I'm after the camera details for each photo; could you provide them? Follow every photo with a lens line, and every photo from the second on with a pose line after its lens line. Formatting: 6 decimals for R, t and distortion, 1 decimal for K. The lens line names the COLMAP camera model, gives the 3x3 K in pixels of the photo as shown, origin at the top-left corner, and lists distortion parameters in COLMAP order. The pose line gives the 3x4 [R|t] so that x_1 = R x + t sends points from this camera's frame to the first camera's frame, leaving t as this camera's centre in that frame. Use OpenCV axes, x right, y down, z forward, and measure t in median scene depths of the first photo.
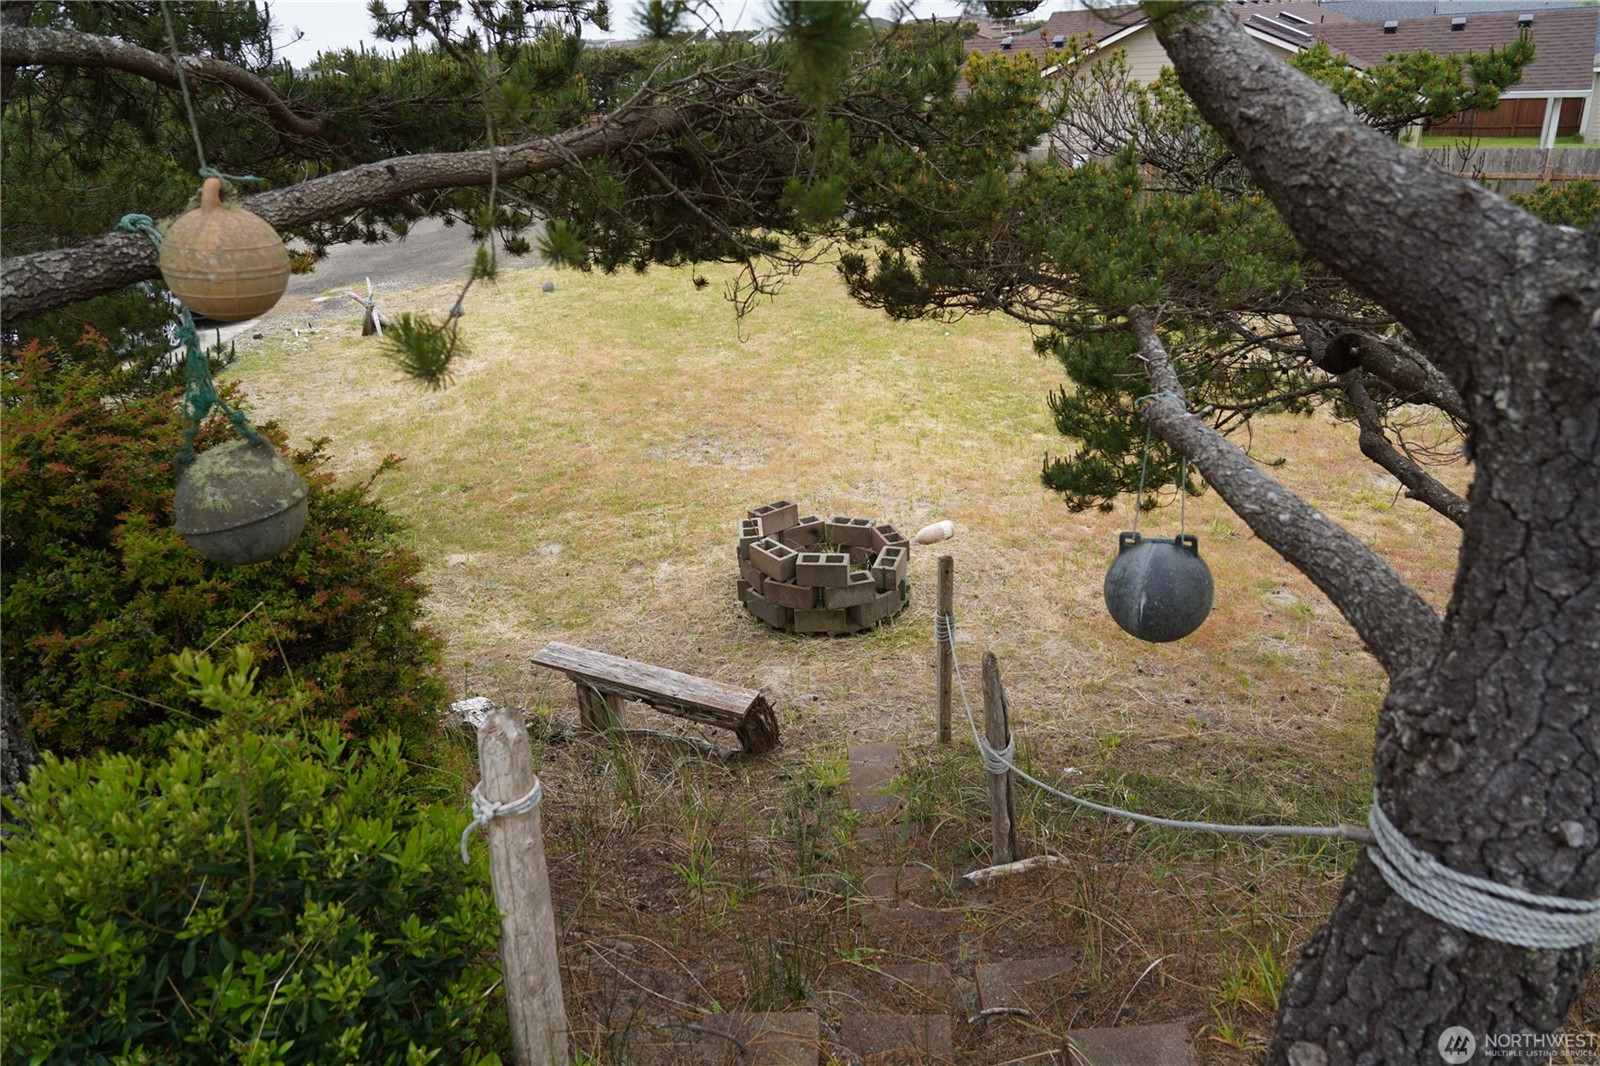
lens RADIAL K [[1082.9, 0, 810.4], [0, 1082.9, 527.0], [0, 0, 1]] dist [-0.030603, 0.020696]
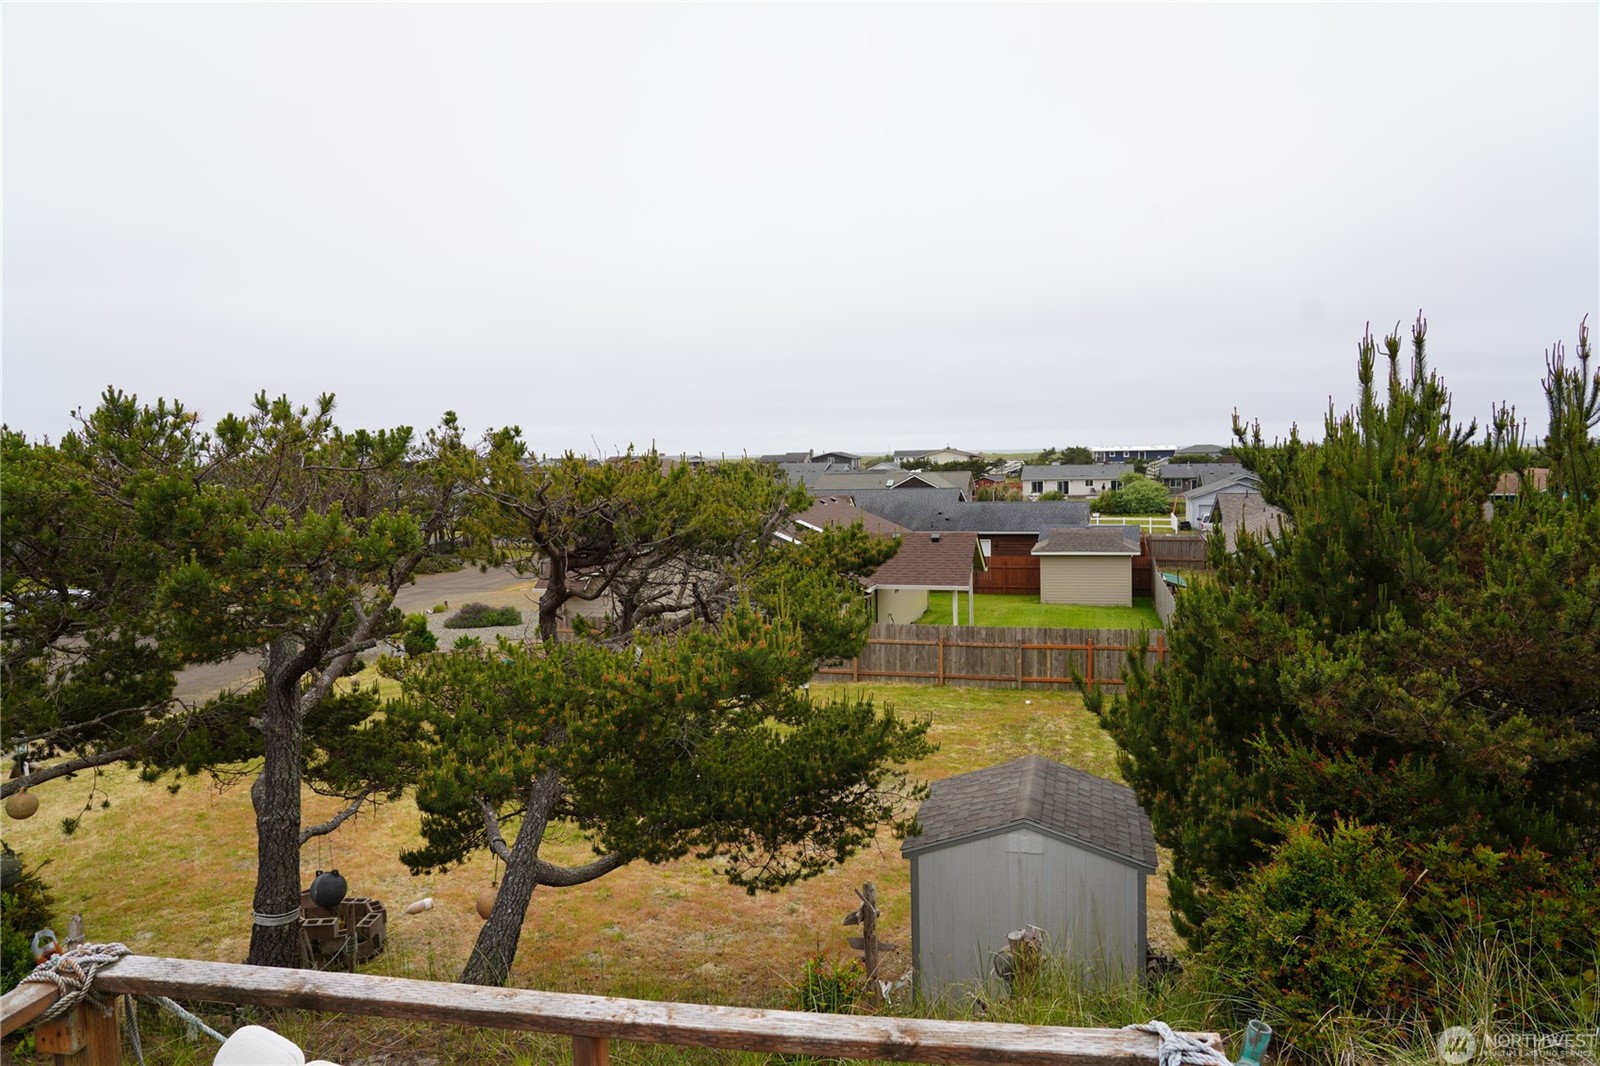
lens RADIAL K [[1082.9, 0, 810.4], [0, 1082.9, 527.0], [0, 0, 1]] dist [-0.030603, 0.020696]
pose [[0.966698, 0.024845, 0.254709, 0.227340], [0.069254, 0.932746, -0.353820, 0.075002], [-0.246370, 0.359677, 0.899963, -0.662595]]
